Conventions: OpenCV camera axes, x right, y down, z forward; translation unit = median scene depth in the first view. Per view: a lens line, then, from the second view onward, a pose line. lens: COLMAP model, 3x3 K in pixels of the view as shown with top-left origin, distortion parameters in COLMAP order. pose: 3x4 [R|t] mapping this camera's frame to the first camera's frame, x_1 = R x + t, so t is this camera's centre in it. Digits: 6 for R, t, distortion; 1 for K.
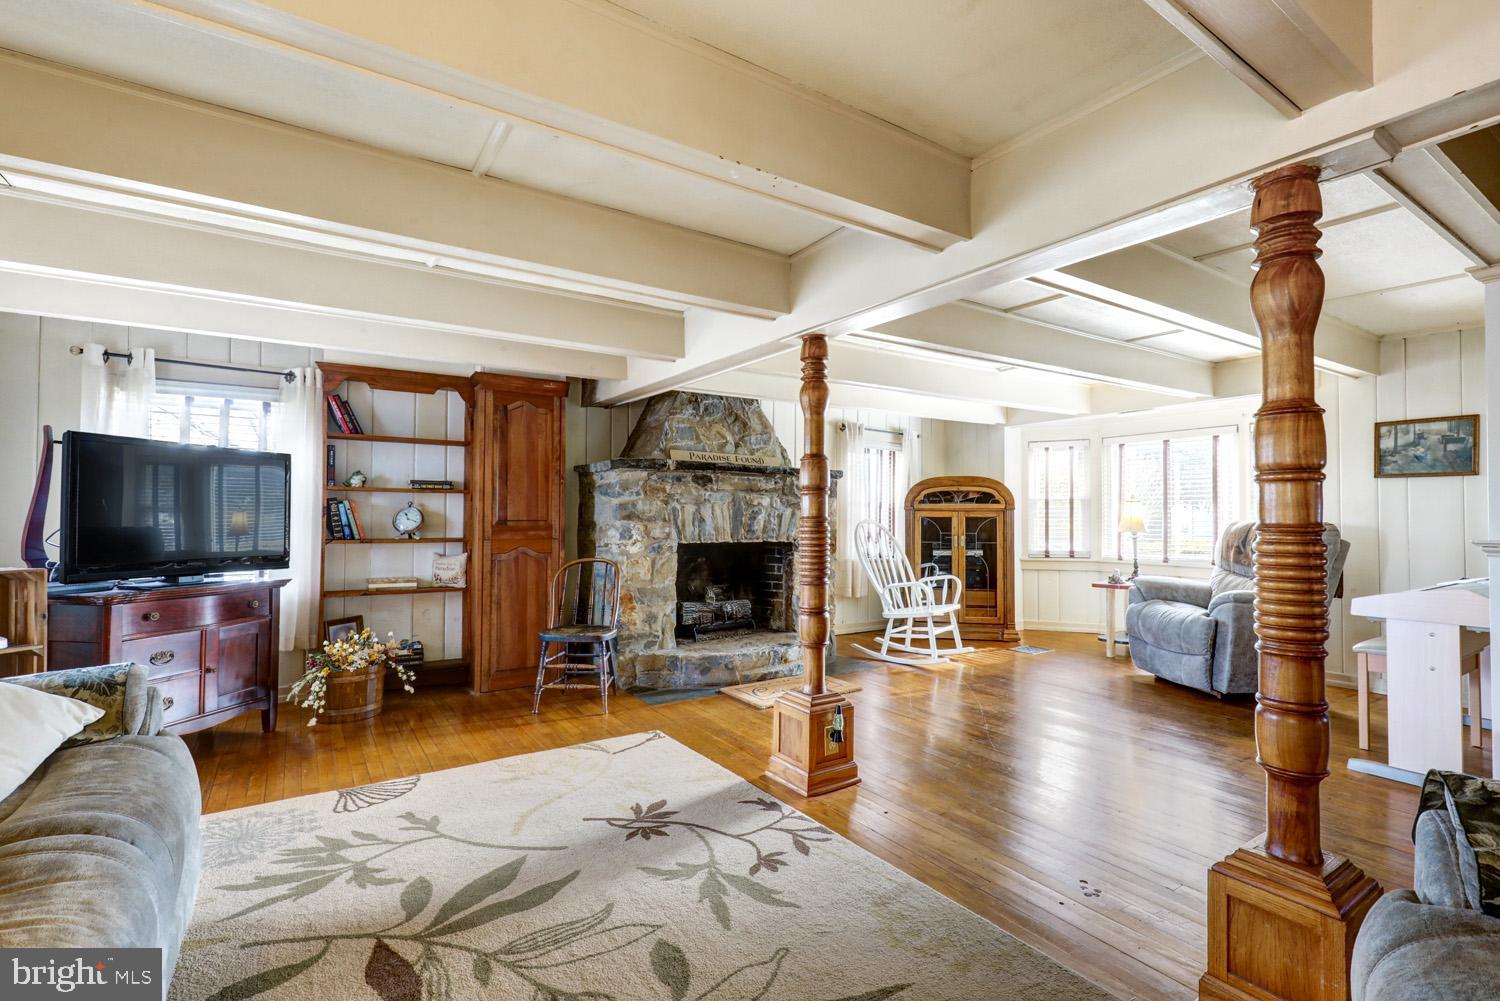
lens RADIAL K [[681.2, 0, 752.3], [0, 681.2, 513.4], [0, 0, 1]] dist [0.000058, 0.000076]
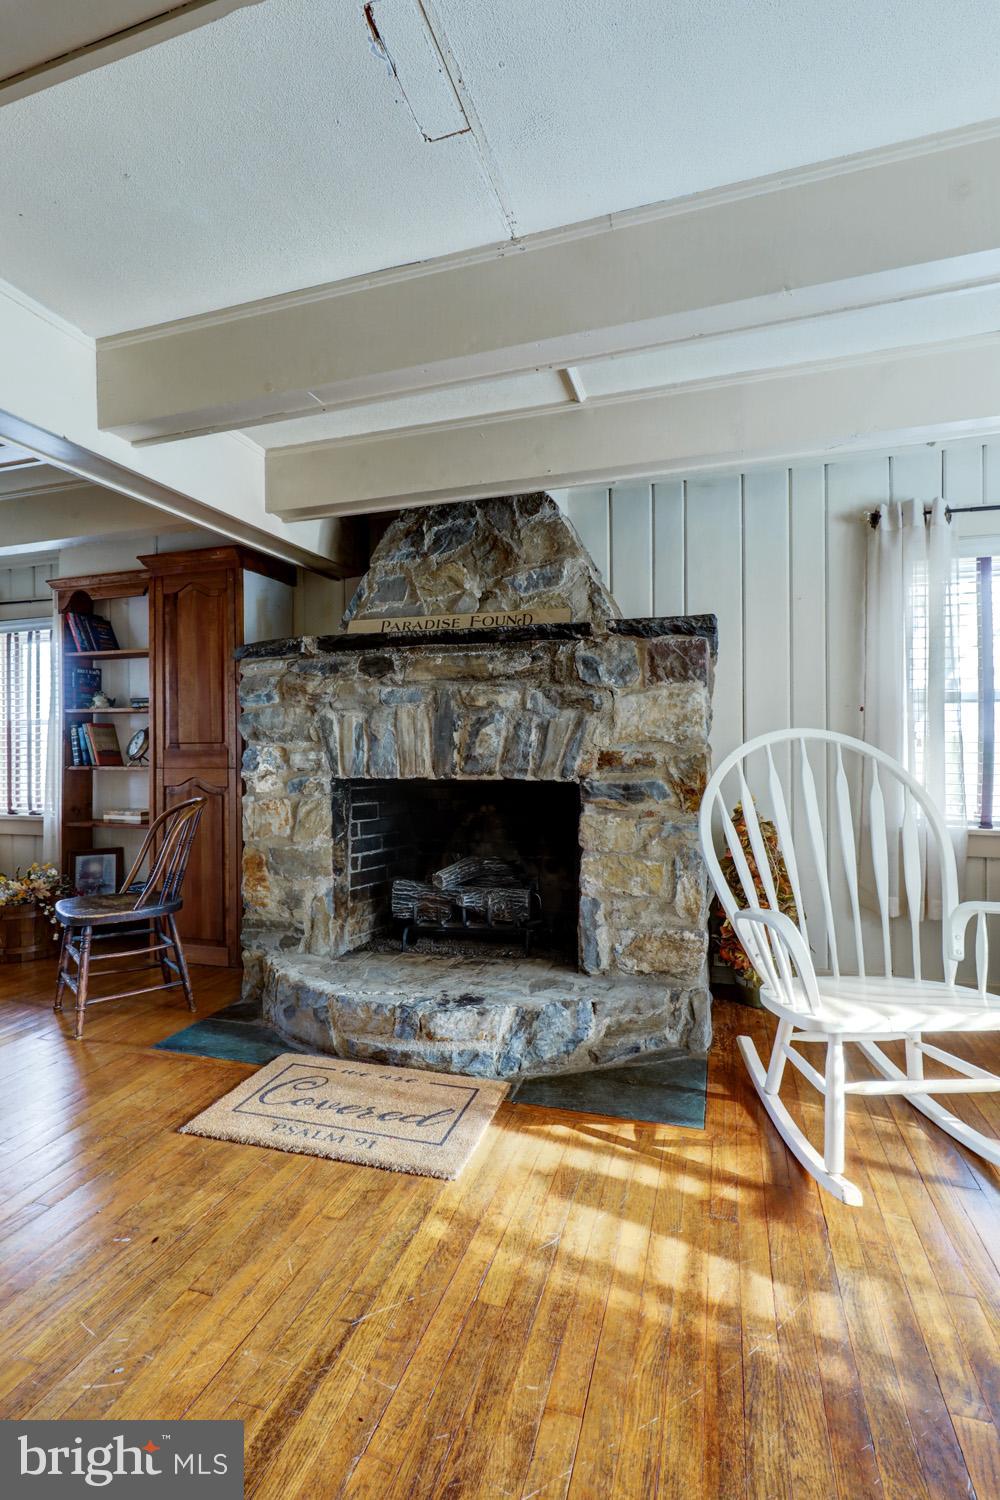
lens RADIAL K [[681.2, 0, 506.2], [0, 681.2, 762.7], [0, 0, 1]] dist [0.000058, 0.000076]
pose [[0.636574, 0.004075, -0.771205, 0.441024], [0.013229, 0.999781, 0.016202, 0.023239], [0.771102, -0.020516, 0.636381, 0.750136]]
